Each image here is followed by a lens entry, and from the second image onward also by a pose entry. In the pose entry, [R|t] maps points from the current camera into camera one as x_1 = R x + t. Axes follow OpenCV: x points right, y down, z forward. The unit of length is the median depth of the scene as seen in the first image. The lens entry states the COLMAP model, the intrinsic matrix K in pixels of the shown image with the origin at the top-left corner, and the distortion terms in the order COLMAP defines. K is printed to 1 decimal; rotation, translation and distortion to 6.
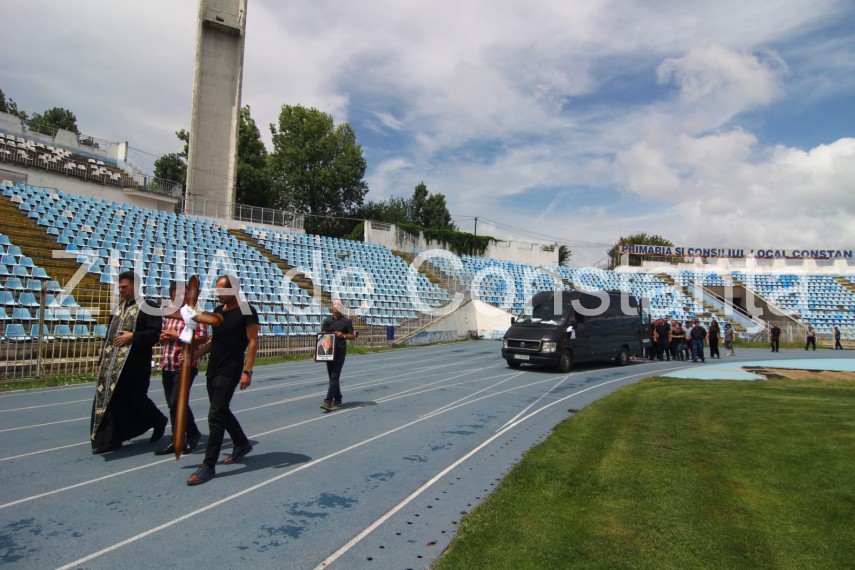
lens RADIAL K [[490.8, 0, 427.5], [0, 490.8, 285.0], [0, 0, 1]] dist [-0.004455, -0.001164]
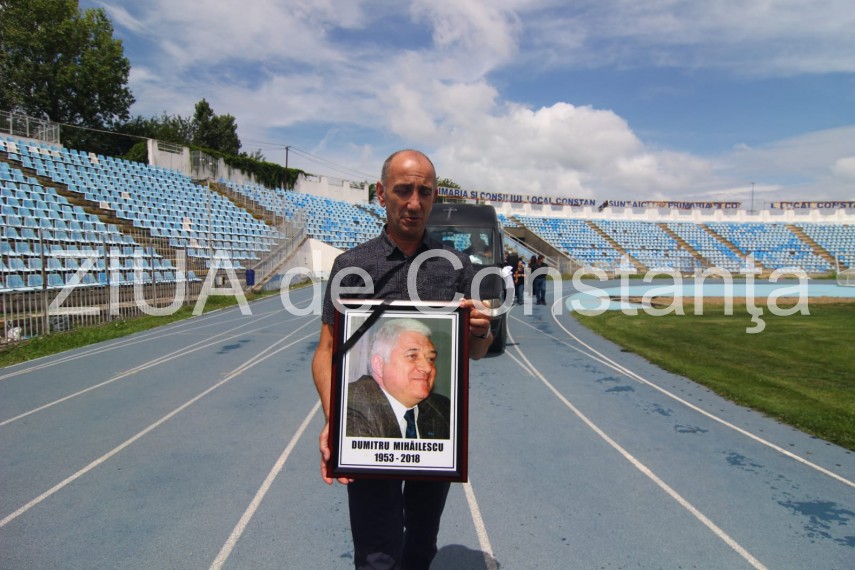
lens RADIAL K [[491.8, 0, 423.0], [0, 491.8, 281.9], [0, 0, 1]] dist [-0.000386, -0.001735]
pose [[0.900229, -0.034132, 0.434077, -0.070788], [-0.017819, 0.993200, 0.115051, 0.000457], [-0.435052, -0.111307, 0.893499, 0.050194]]
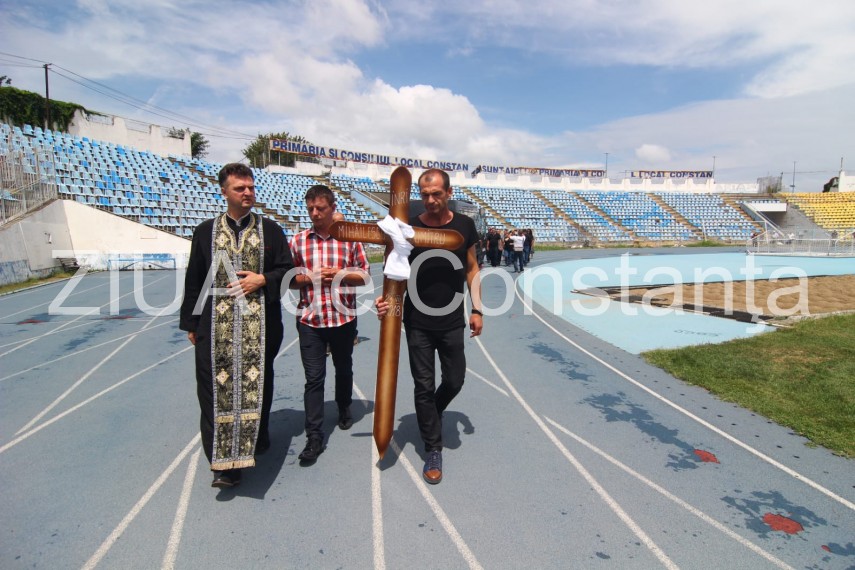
lens RADIAL K [[490.8, 0, 427.5], [0, 490.8, 285.0], [0, 0, 1]] dist [-0.004455, -0.001164]
pose [[0.733676, -0.098817, 0.672276, 0.012268], [-0.022172, 0.985361, 0.169034, 0.014054], [-0.679138, -0.138922, 0.720744, 0.203083]]
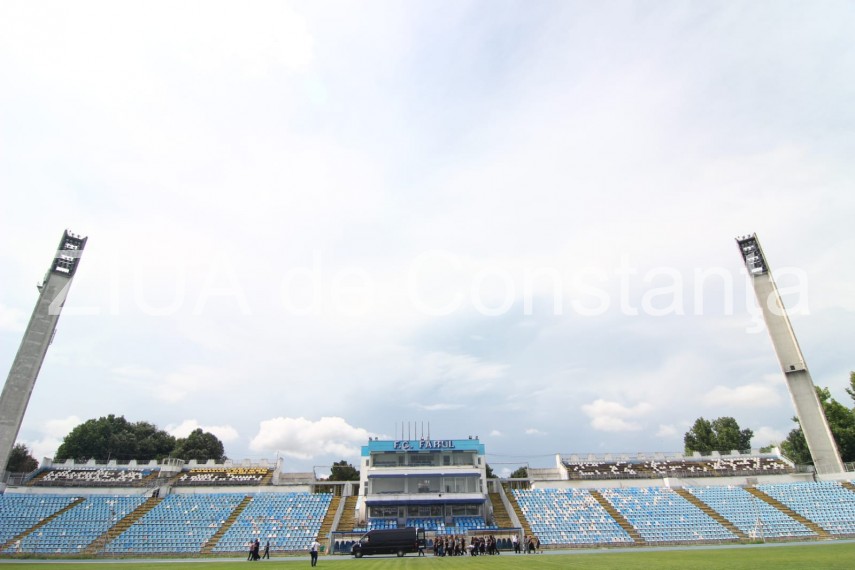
lens RADIAL K [[490.8, 0, 427.5], [0, 490.8, 285.0], [0, 0, 1]] dist [-0.004455, -0.001164]
pose [[0.429027, -0.446770, -0.785068, 0.612578], [0.090572, 0.886016, -0.454722, -0.049784], [0.898739, 0.123983, 0.420590, -1.145253]]
